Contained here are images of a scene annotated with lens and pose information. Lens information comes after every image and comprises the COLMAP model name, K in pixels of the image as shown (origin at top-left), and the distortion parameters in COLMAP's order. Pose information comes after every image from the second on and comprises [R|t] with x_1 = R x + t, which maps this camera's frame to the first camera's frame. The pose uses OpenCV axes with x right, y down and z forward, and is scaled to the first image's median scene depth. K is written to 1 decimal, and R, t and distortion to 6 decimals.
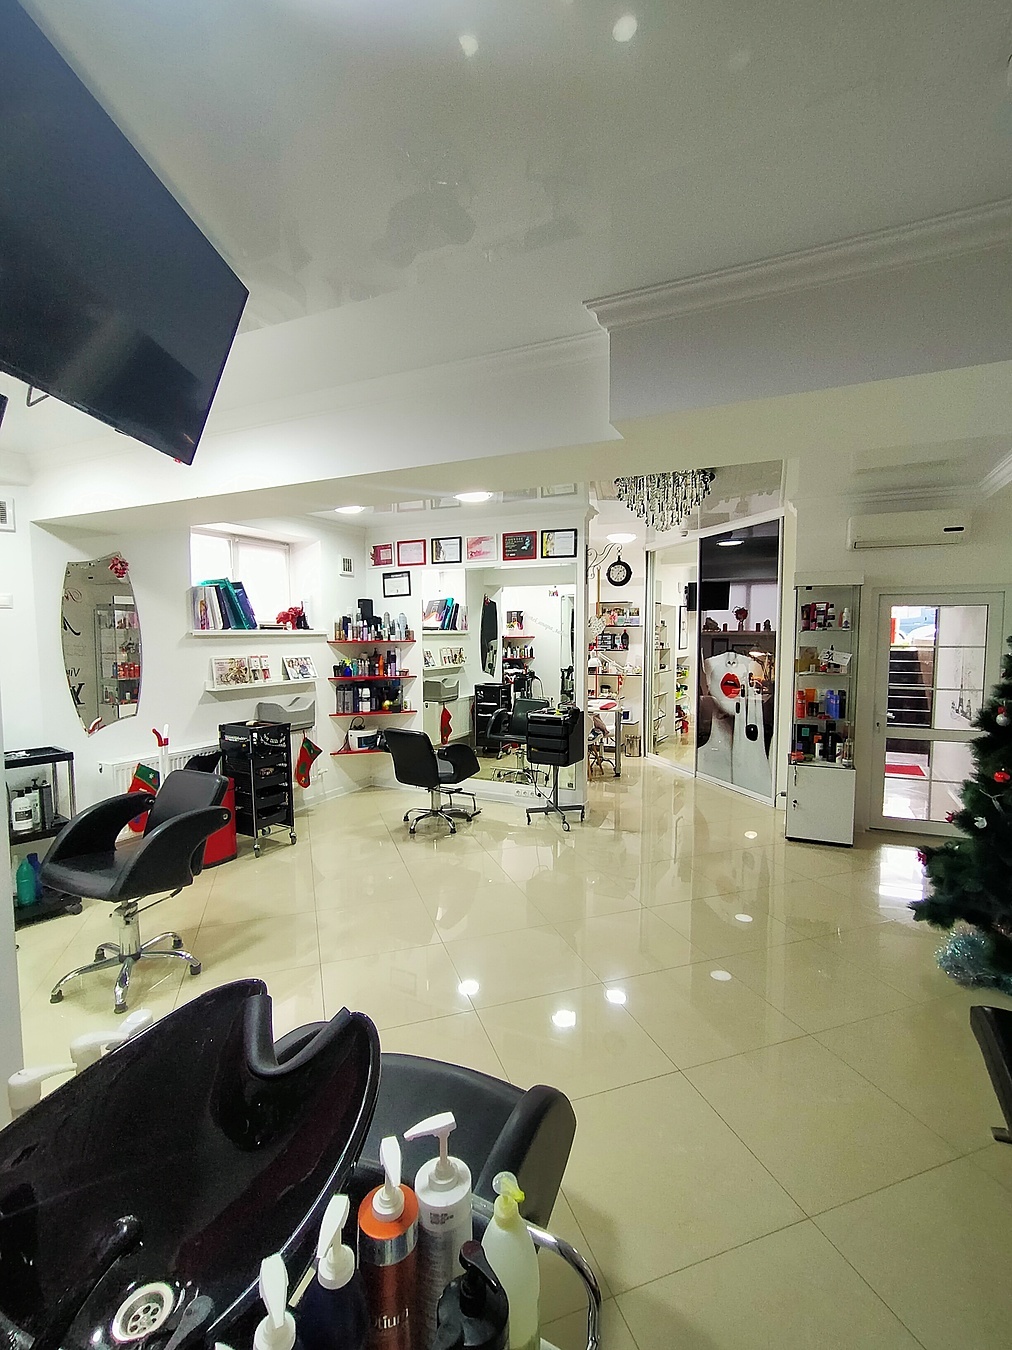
lens RADIAL K [[620.3, 0, 508.9], [0, 620.3, 666.9], [0, 0, 1]] dist [-0.010650, 0.003174]
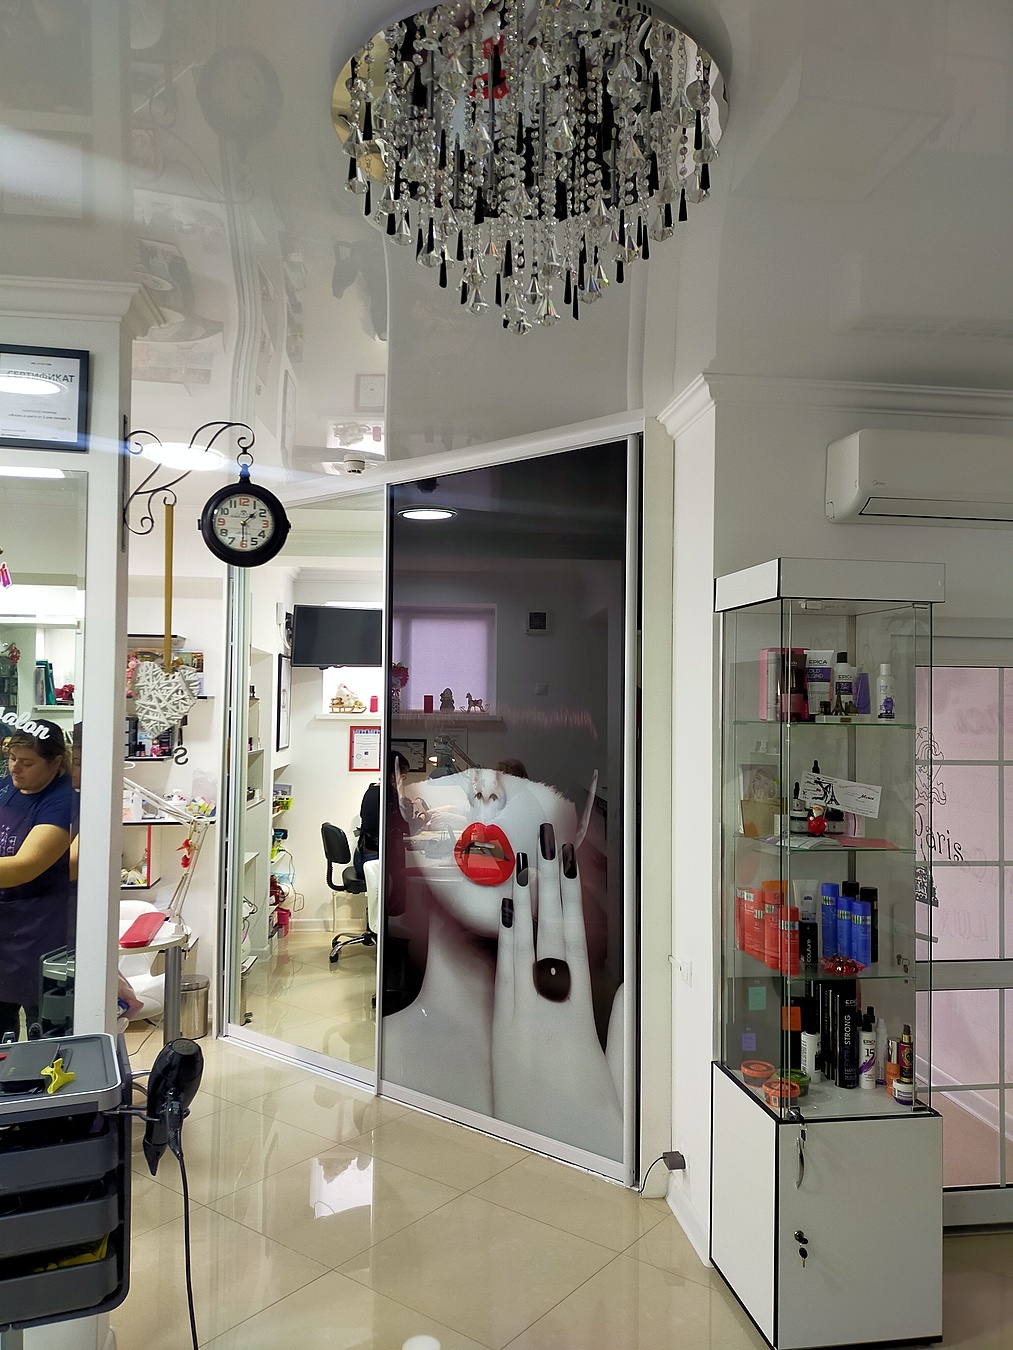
lens RADIAL K [[1005.1, 0, 511.3], [0, 1005.1, 676.0], [0, 0, 1]] dist [0.038771, -0.035337]
pose [[0.831578, 0.030208, 0.554585, 0.014702], [0.017064, 0.996659, -0.079873, -0.030236], [-0.555145, 0.075884, 0.828285, 0.430678]]
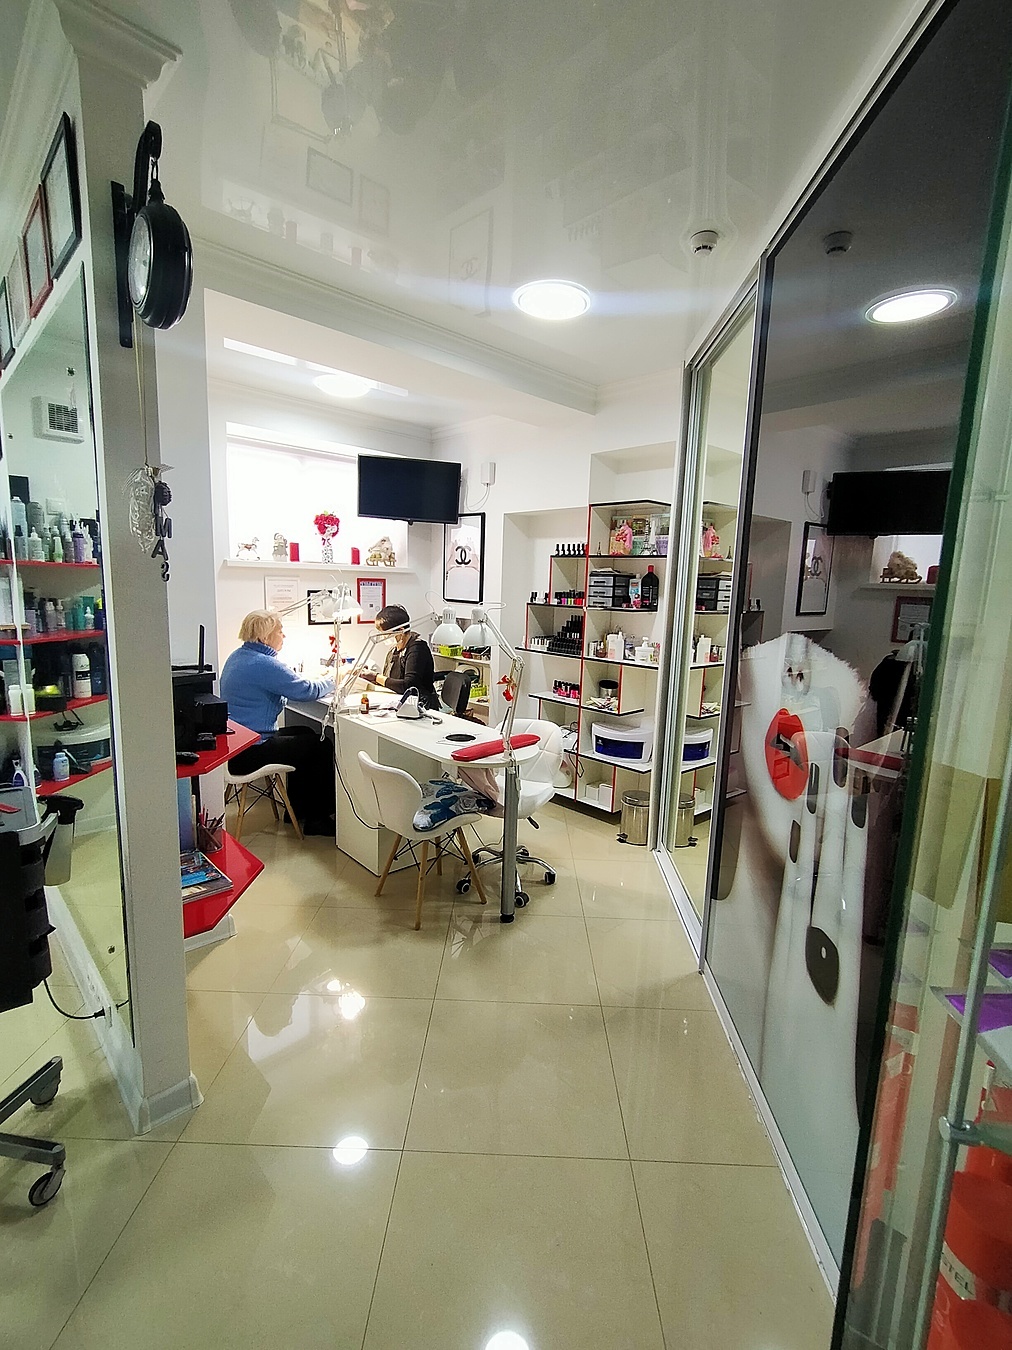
lens RADIAL K [[620.3, 0, 510.9], [0, 620.3, 683.0], [0, 0, 1]] dist [-0.010650, 0.003174]
pose [[0.938692, 0.094159, -0.331649, 0.312457], [-0.059177, 0.991709, 0.114066, -0.025081], [0.339639, -0.087447, 0.936482, 0.660548]]
